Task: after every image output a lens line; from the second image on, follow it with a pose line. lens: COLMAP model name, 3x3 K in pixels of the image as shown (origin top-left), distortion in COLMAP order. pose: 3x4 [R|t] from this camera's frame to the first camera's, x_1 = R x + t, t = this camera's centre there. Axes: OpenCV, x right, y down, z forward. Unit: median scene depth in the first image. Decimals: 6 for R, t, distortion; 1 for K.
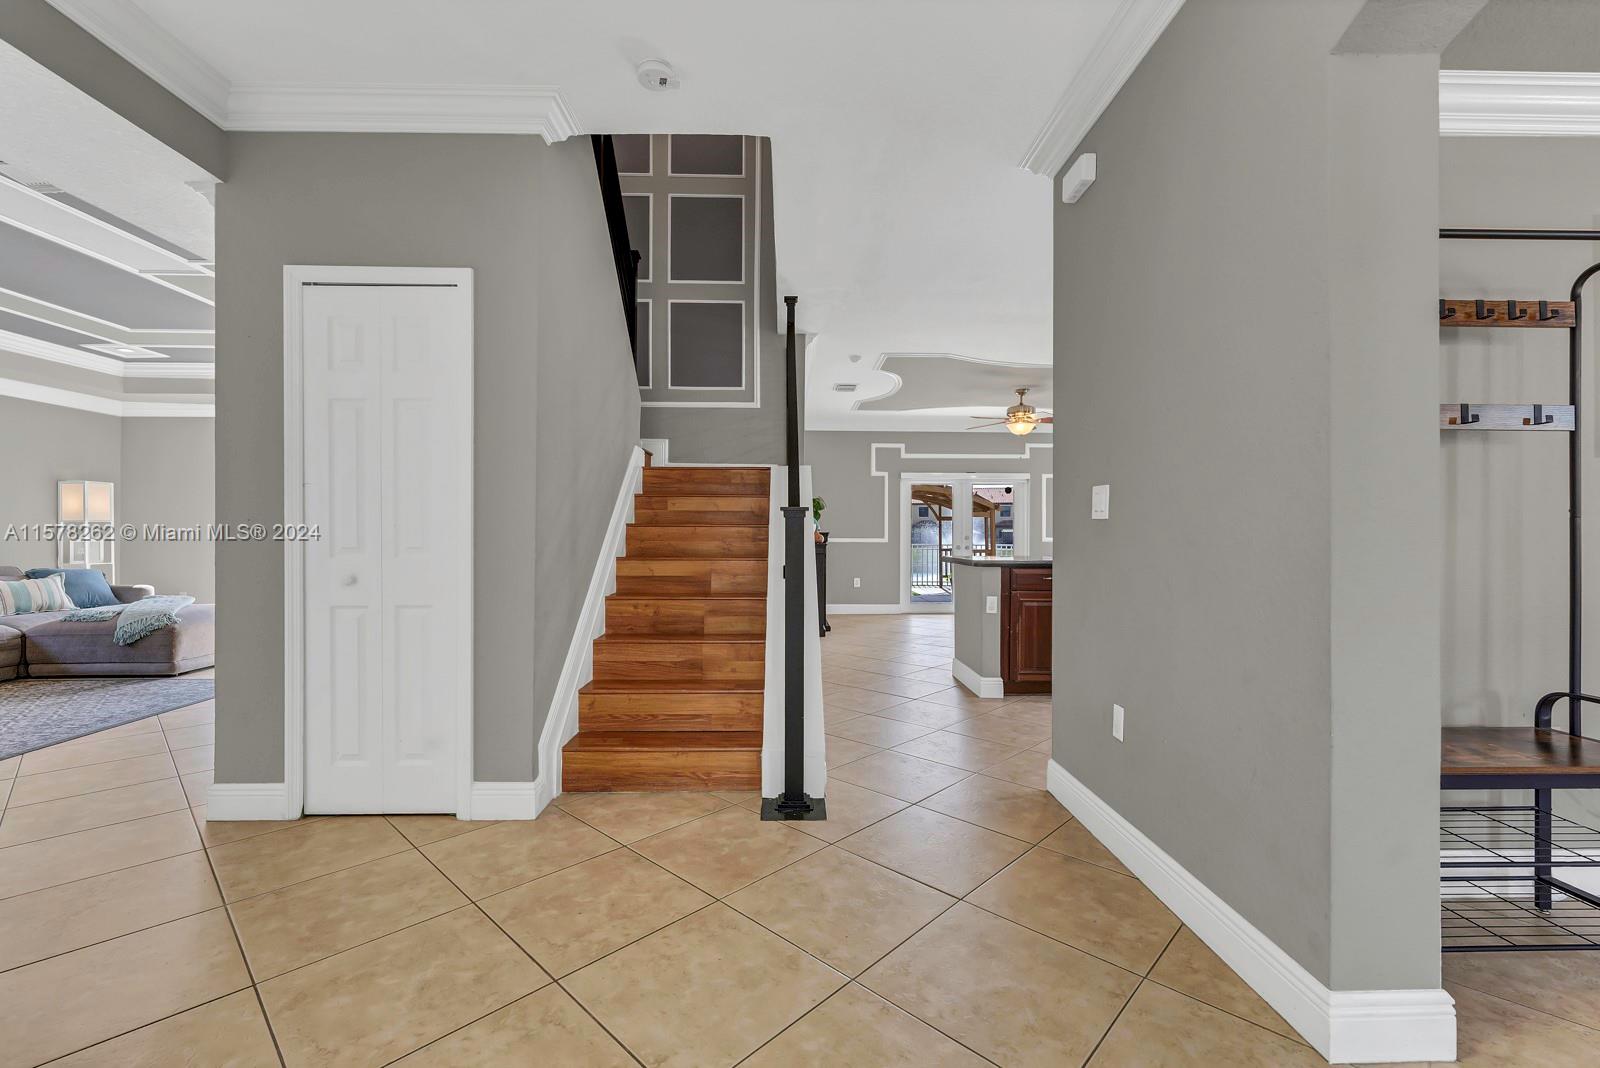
lens RADIAL K [[677.6, 0, 796.8], [0, 677.6, 535.3], [0, 0, 1]] dist [0.001658, -0.000317]
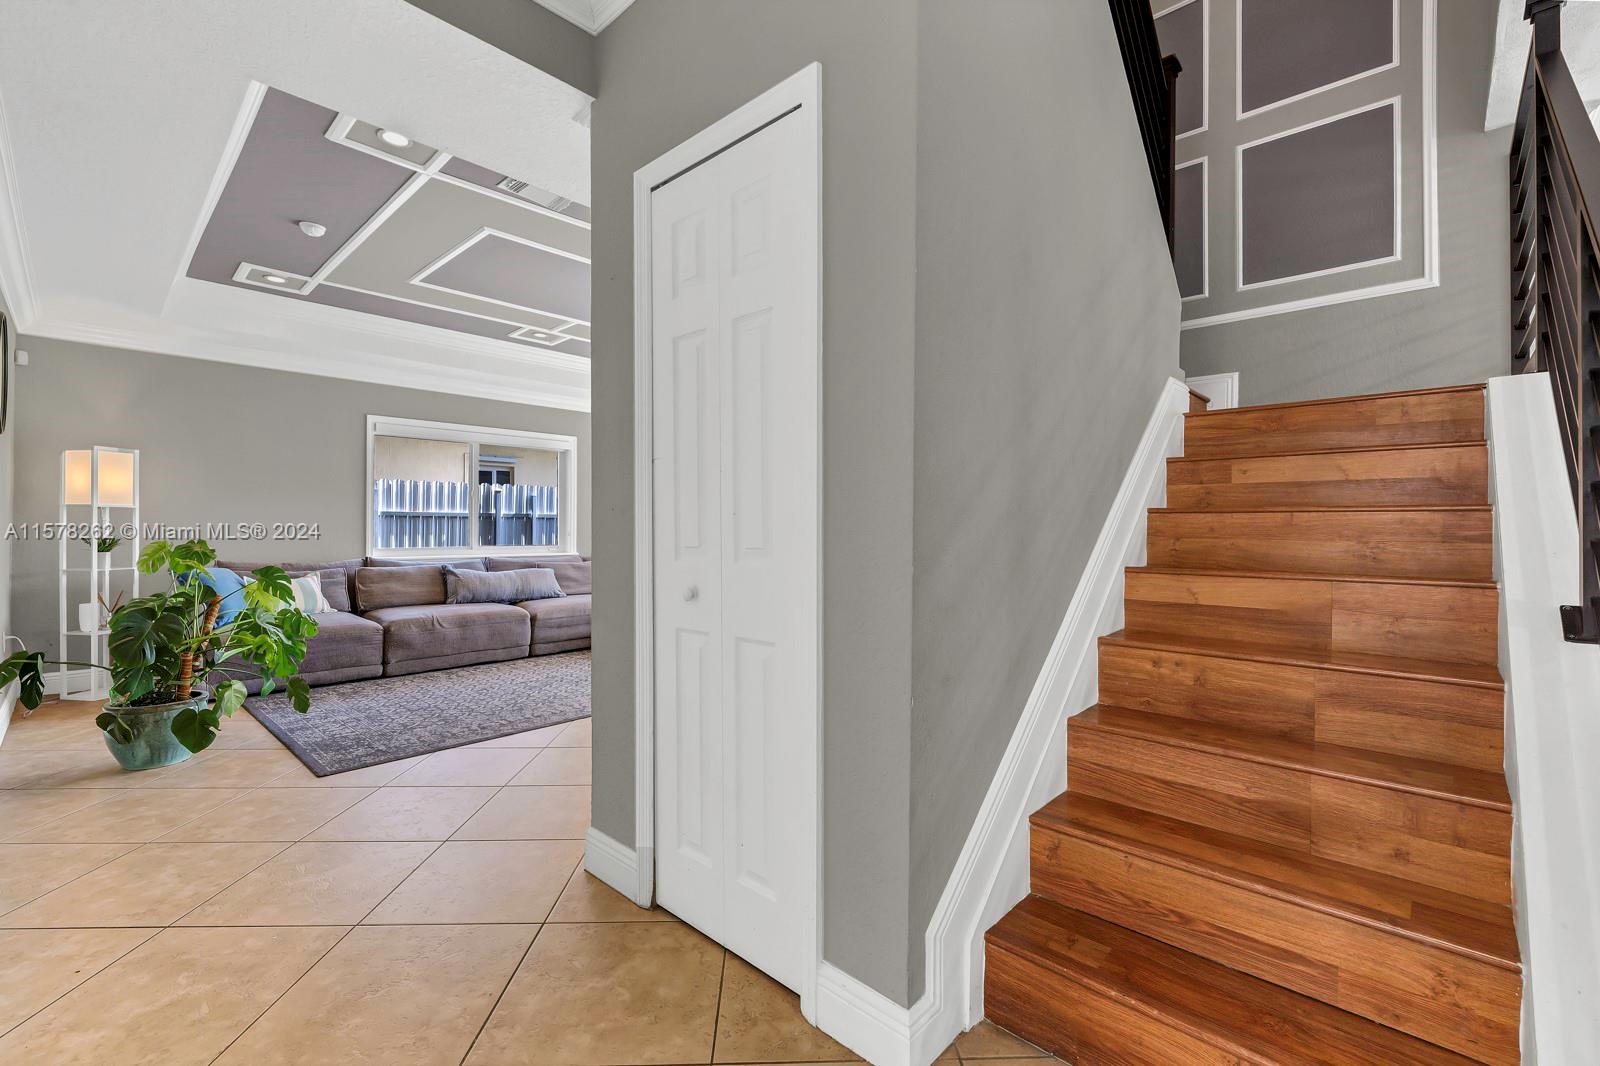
lens RADIAL K [[686.3, 0, 800.1], [0, 686.3, 528.3], [0, 0, 1]] dist [-0.007536, -0.000216]
pose [[0.717899, 0.002016, -0.696144, -0.076896], [0.000659, 0.999993, 0.003576, -0.003261], [0.696147, -0.003026, 0.717893, 0.500774]]
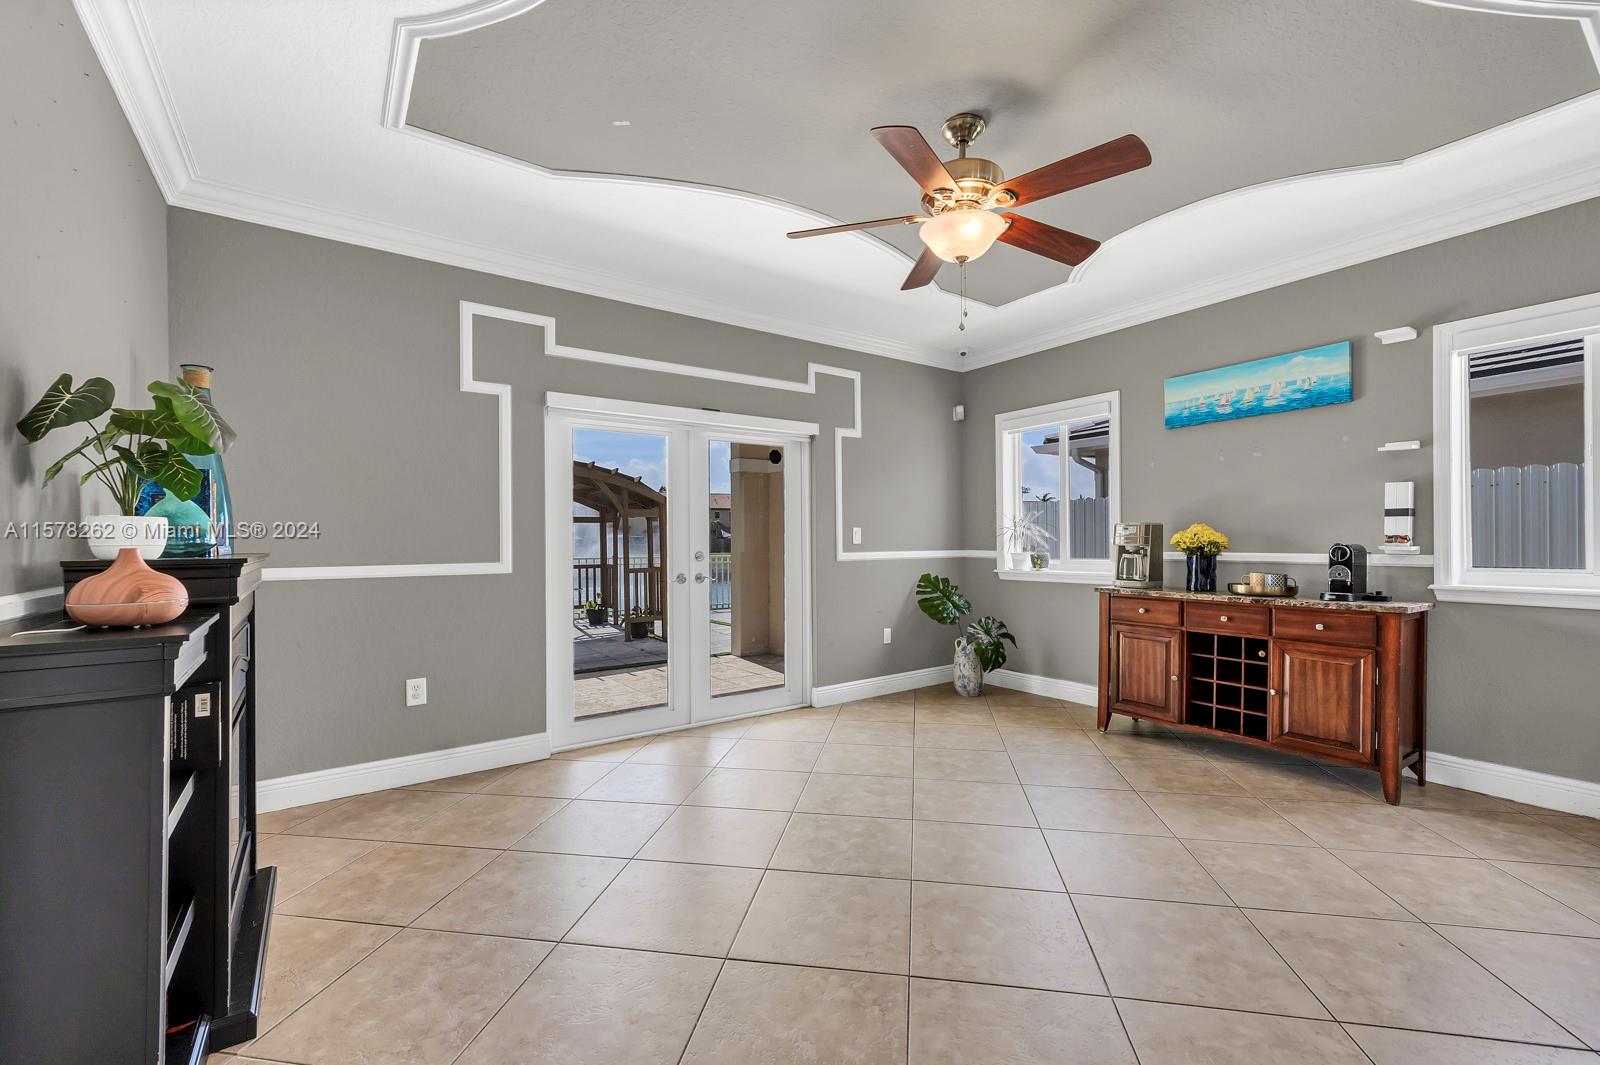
lens RADIAL K [[670.4, 0, 795.2], [0, 670.4, 536.3], [0, 0, 1]] dist [0.002969, -0.000353]
pose [[0.834454, -0.003781, 0.551064, 0.199693], [0.006941, 0.999969, -0.003650, -0.024649], [-0.551034, 0.006871, 0.834455, 1.966136]]
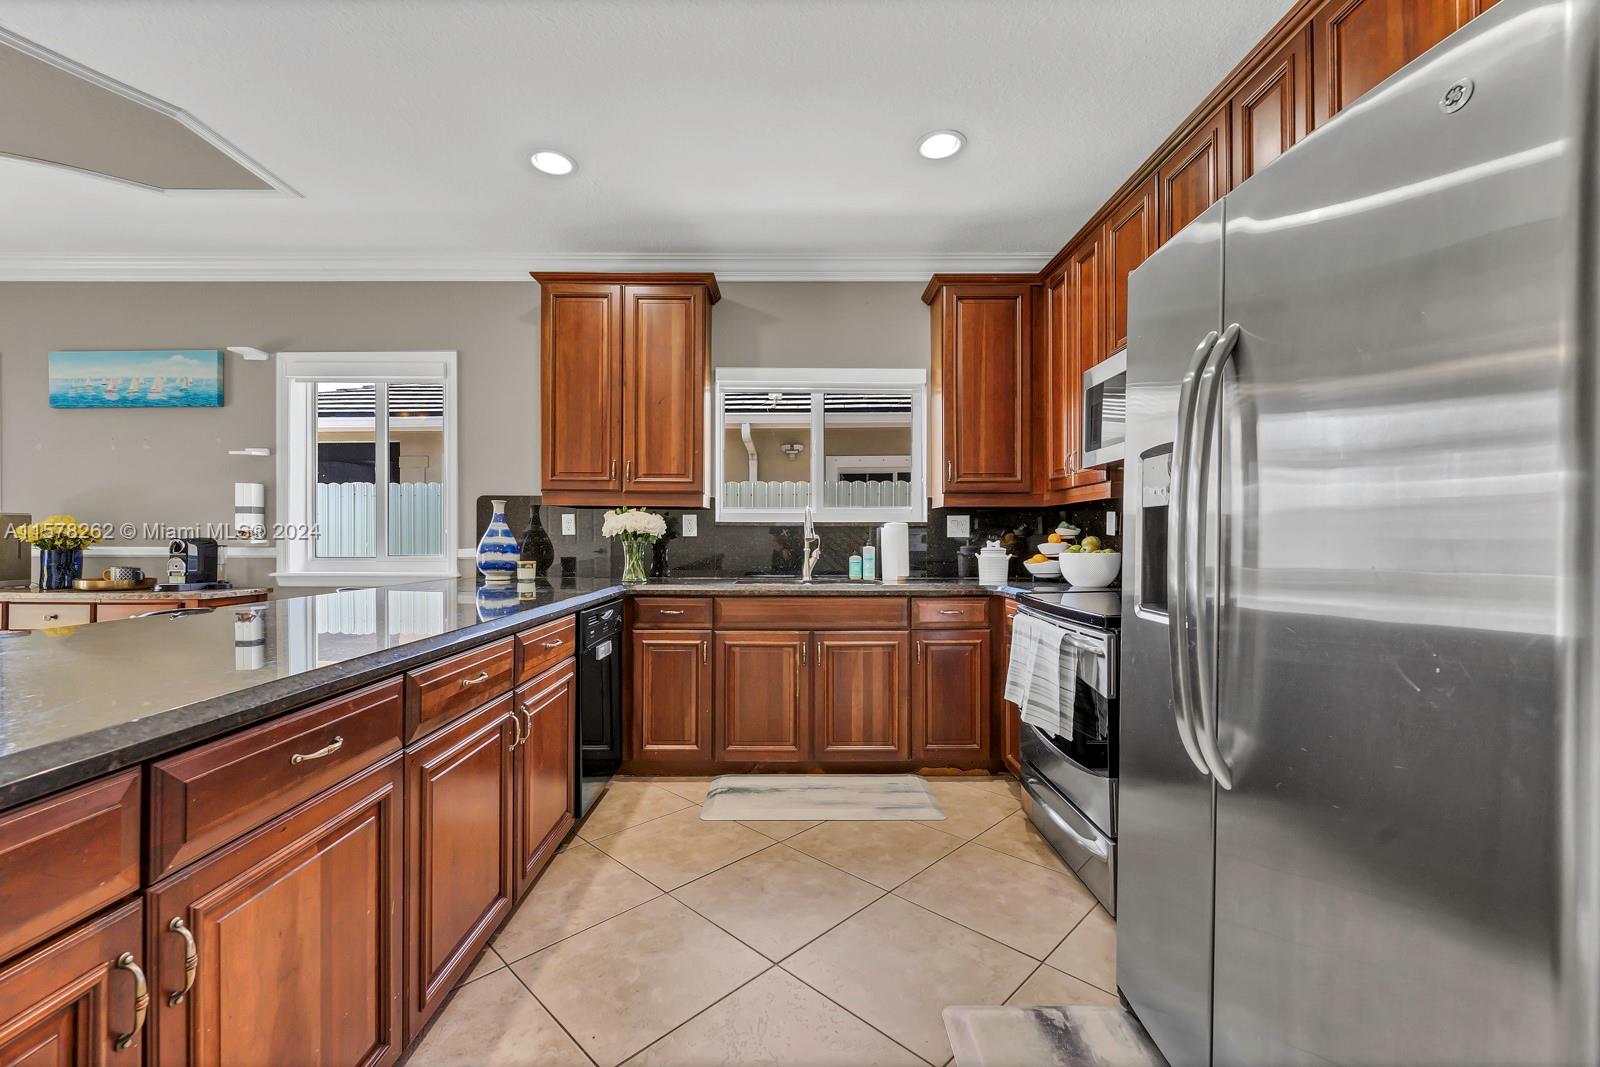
lens RADIAL K [[682.4, 0, 795.4], [0, 682.4, 537.9], [0, 0, 1]] dist [-0.002258, 0.000179]
pose [[0.008065, -0.003777, 0.999960, 0.375010], [-0.004061, 0.999984, 0.003810, -0.018188], [-0.999959, -0.004092, 0.008049, 1.310374]]
